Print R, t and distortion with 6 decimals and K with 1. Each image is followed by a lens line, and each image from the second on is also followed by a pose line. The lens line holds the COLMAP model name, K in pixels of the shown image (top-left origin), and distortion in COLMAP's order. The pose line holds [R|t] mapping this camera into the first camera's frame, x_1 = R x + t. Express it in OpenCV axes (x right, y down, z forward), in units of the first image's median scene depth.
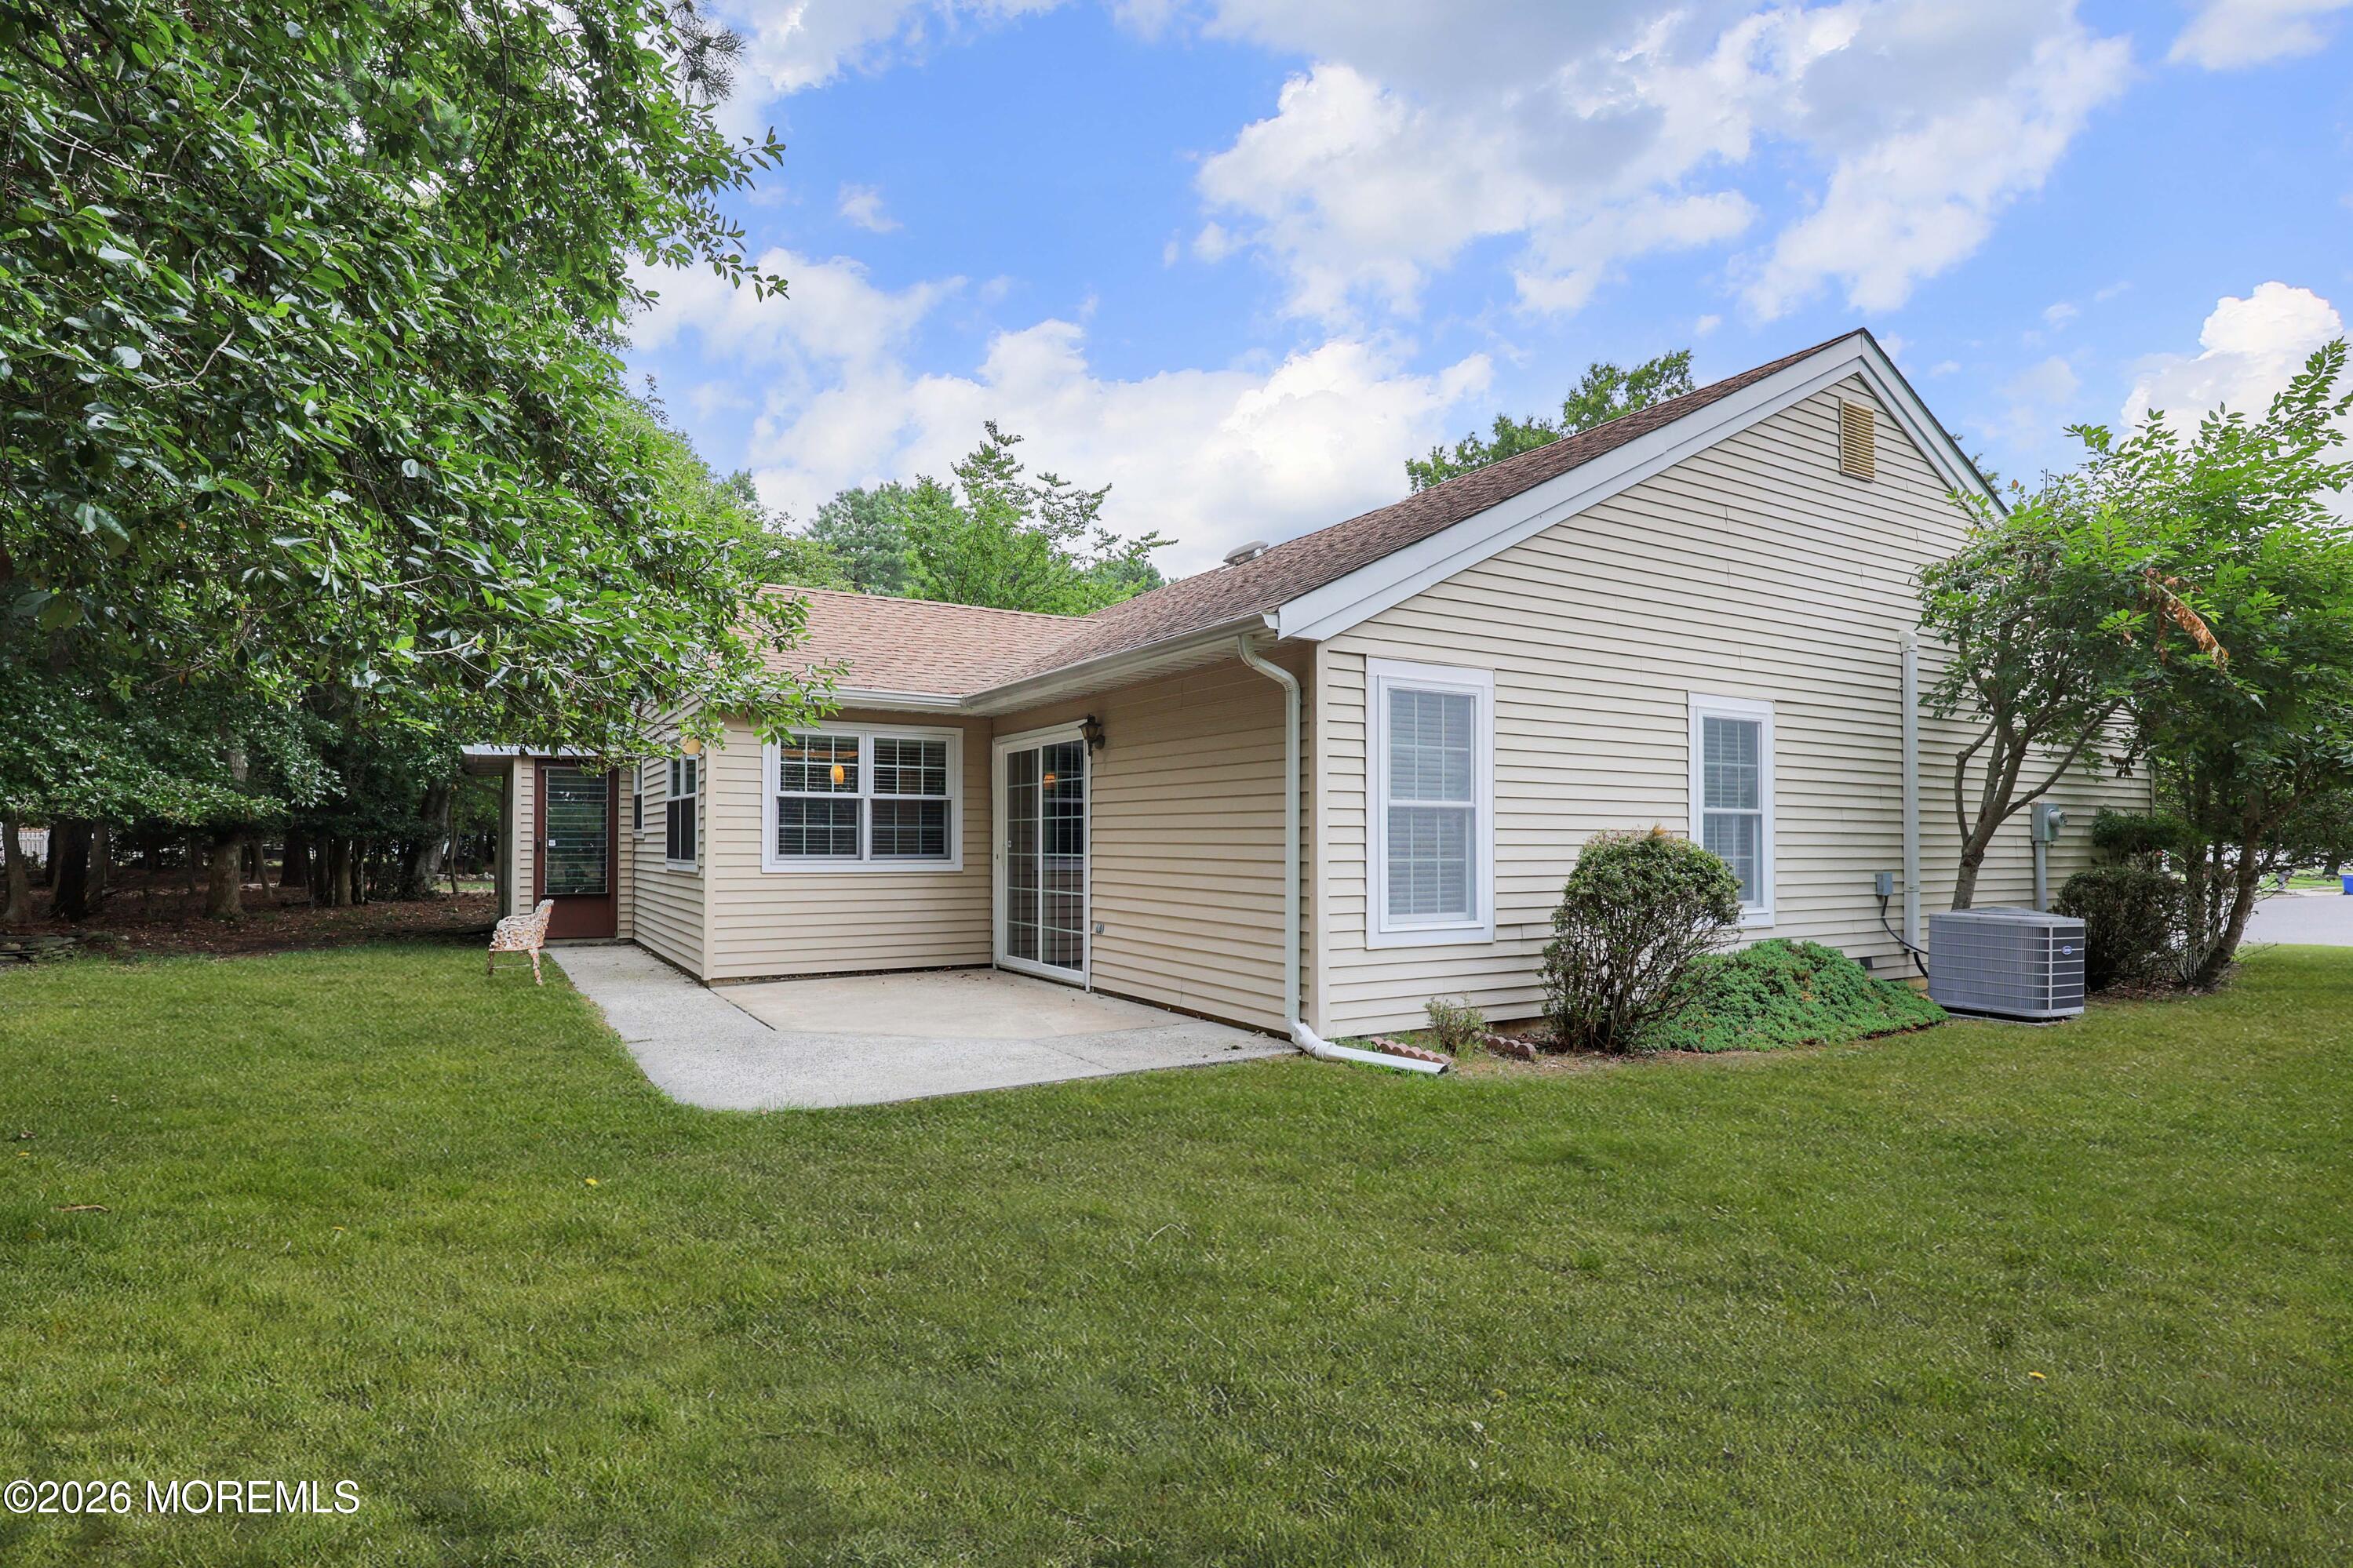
lens RADIAL K [[1097.2, 0, 1212.0], [0, 1097.2, 833.9], [0, 0, 1]] dist [-0.018236, -0.000594]
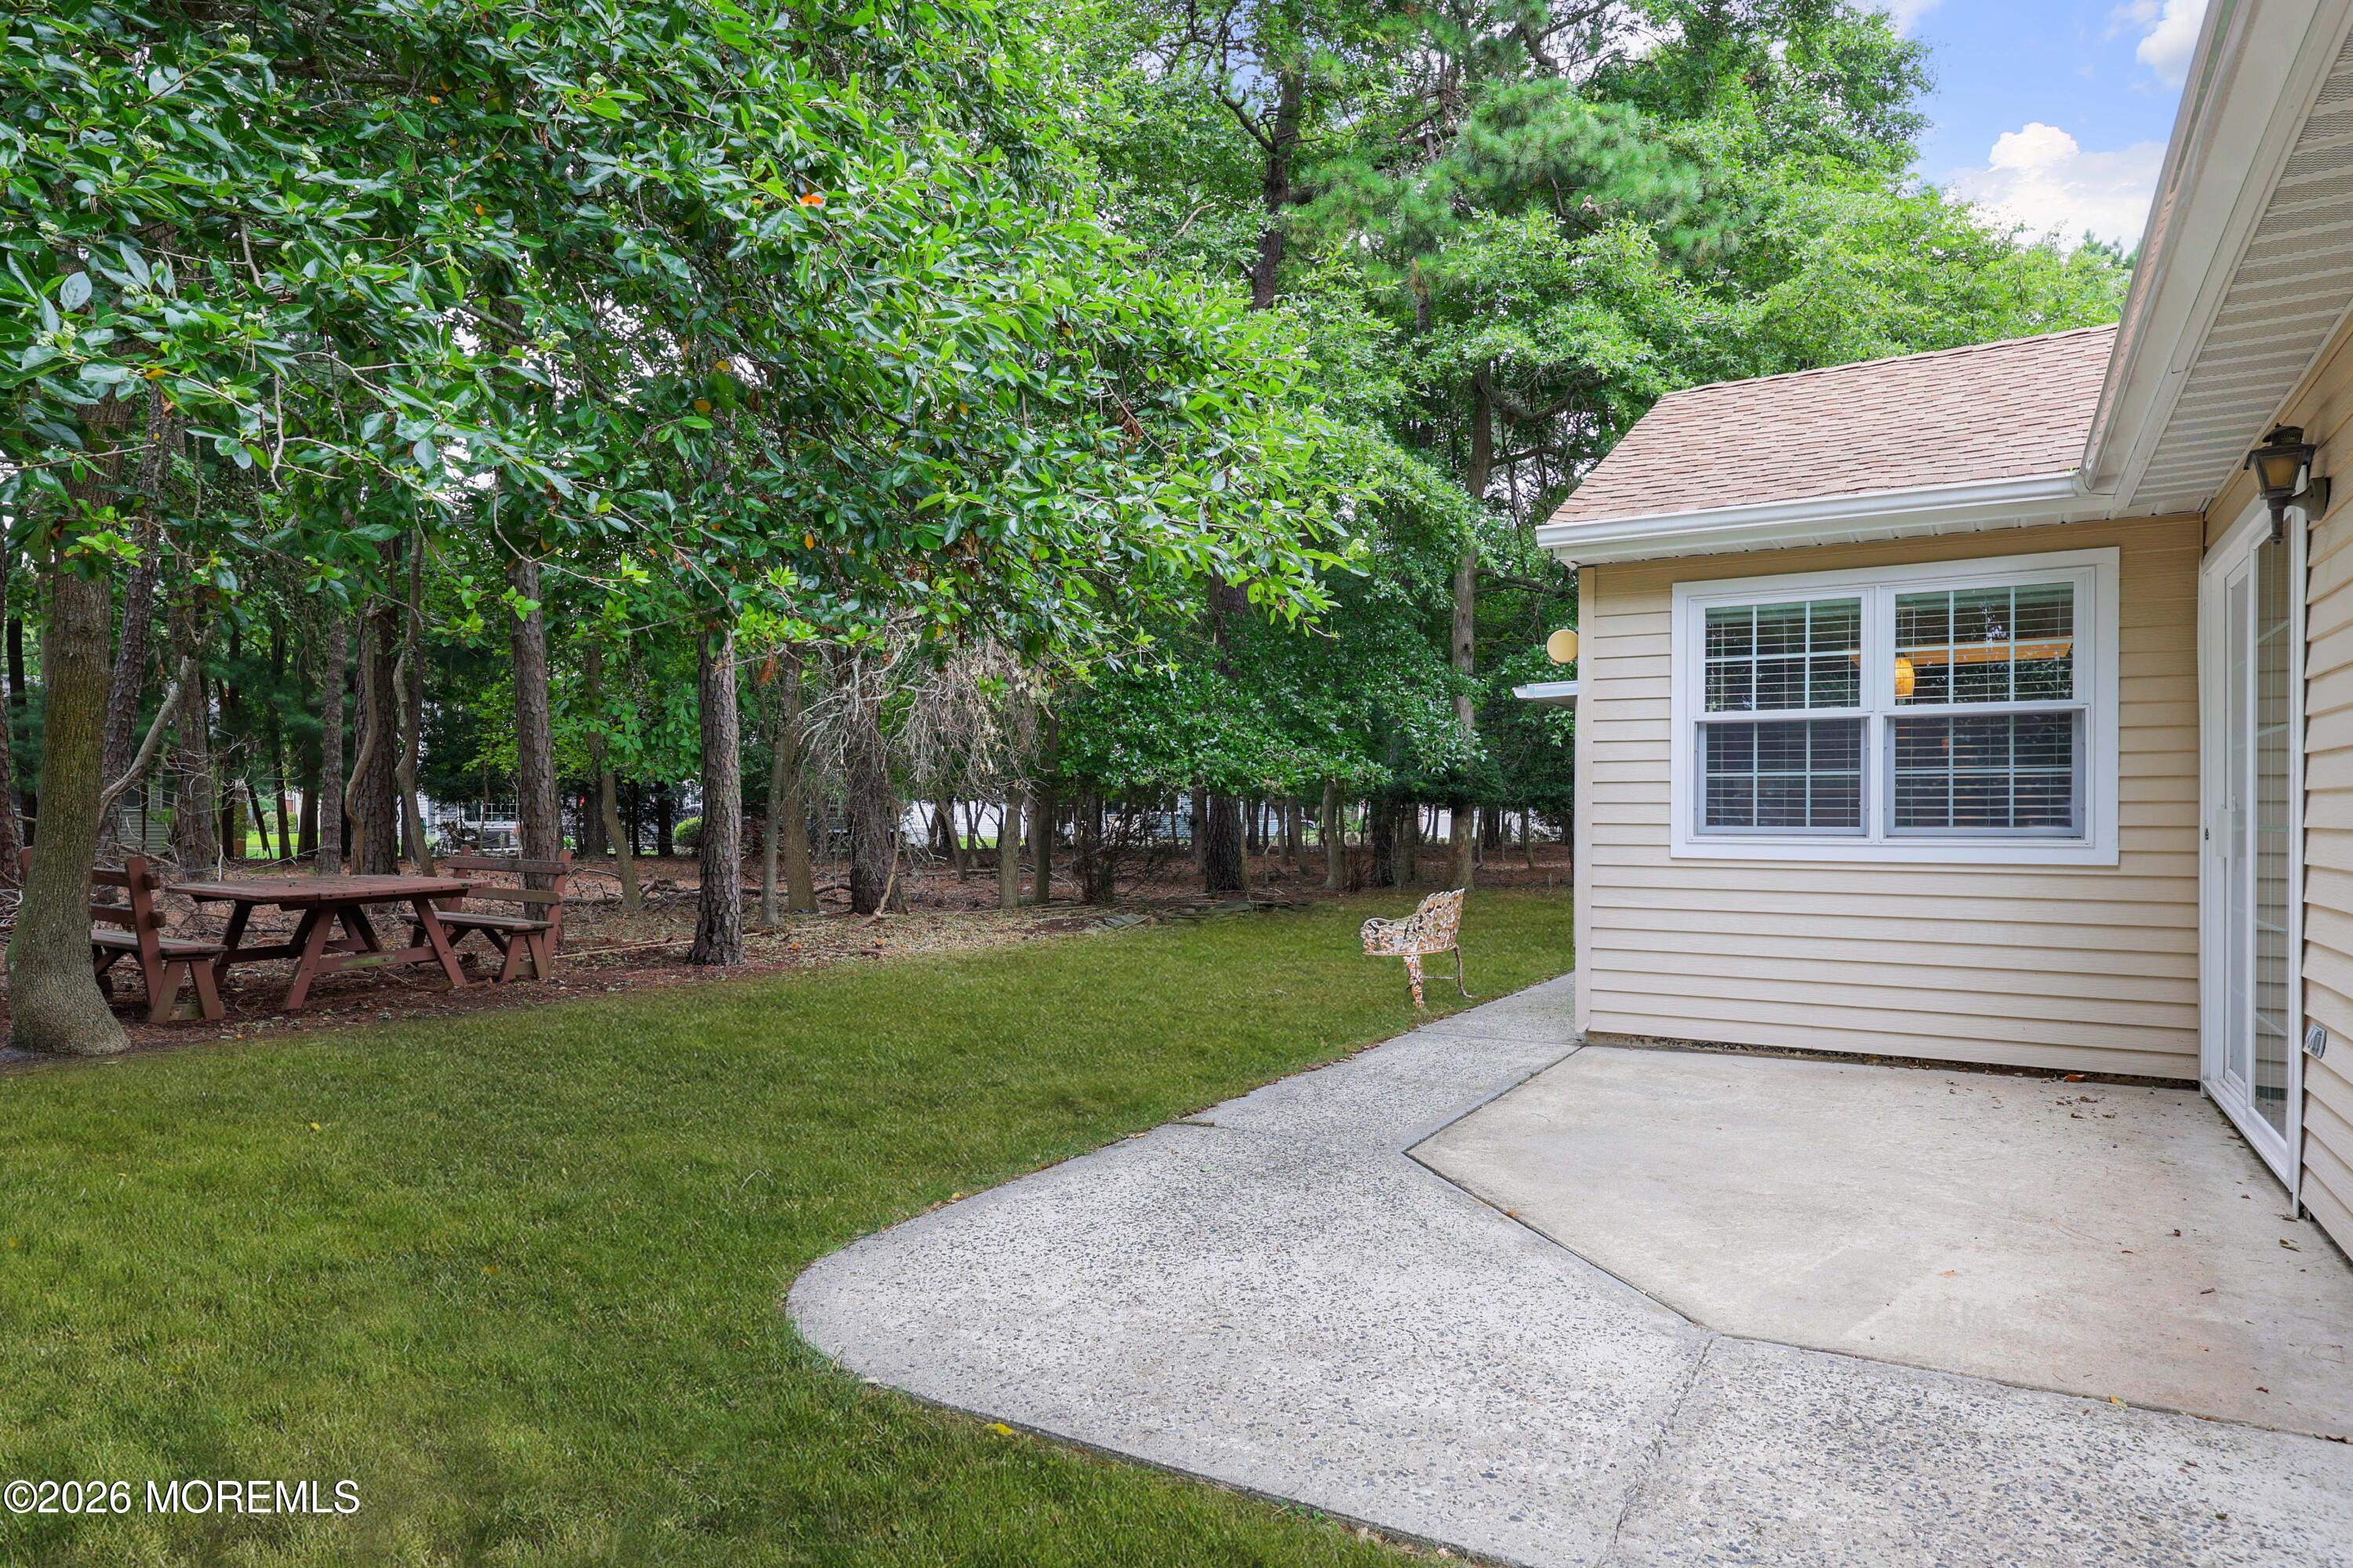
lens RADIAL K [[1357.1, 0, 1181.8], [0, 1357.1, 824.2], [0, 0, 1]] dist [-0.009546, -0.000259]
pose [[0.442107, 0.002186, -0.896959, 0.103409], [0.007582, 0.999952, 0.006174, 0.011267], [0.896930, -0.009531, 0.442070, 0.428965]]
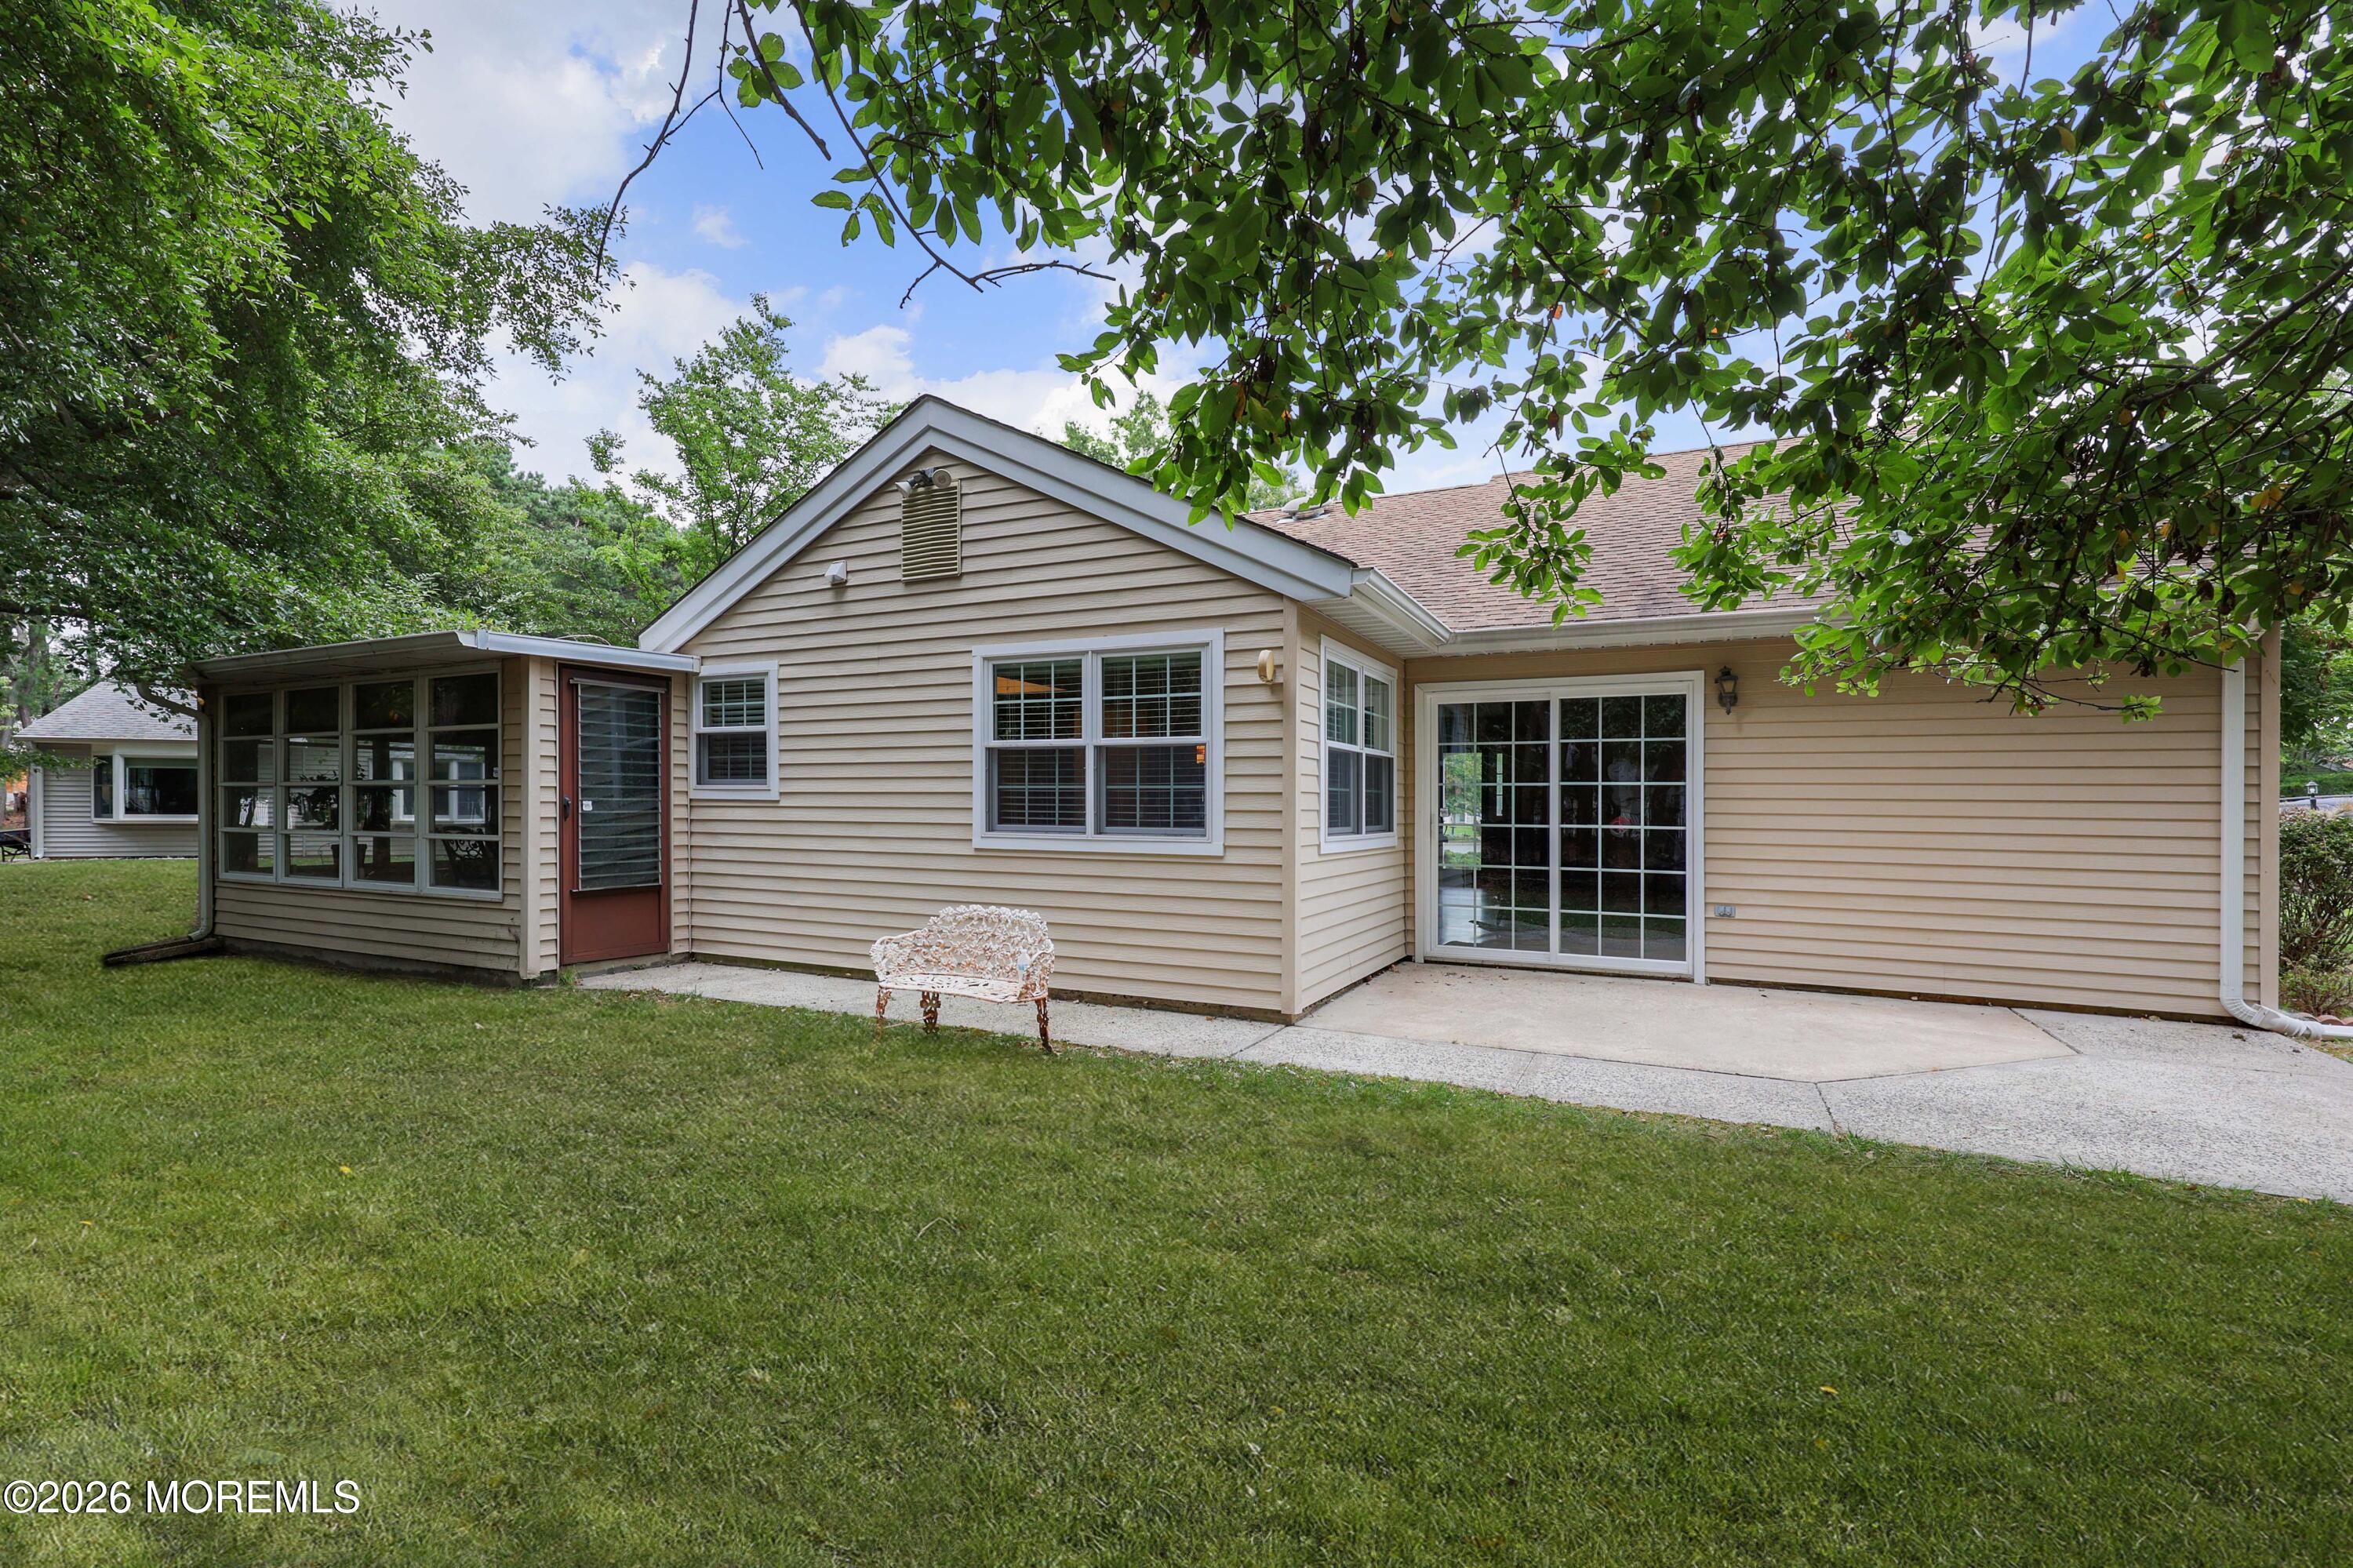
lens RADIAL K [[987.2, 0, 1225.0], [0, 987.2, 808.1], [0, 0, 1]] dist [0.001185, -0.000142]
pose [[0.868732, 0.004359, 0.495264, -0.732985], [-0.011287, 0.999876, 0.010998, -0.000461], [-0.495155, -0.015145, 0.868673, 0.443998]]
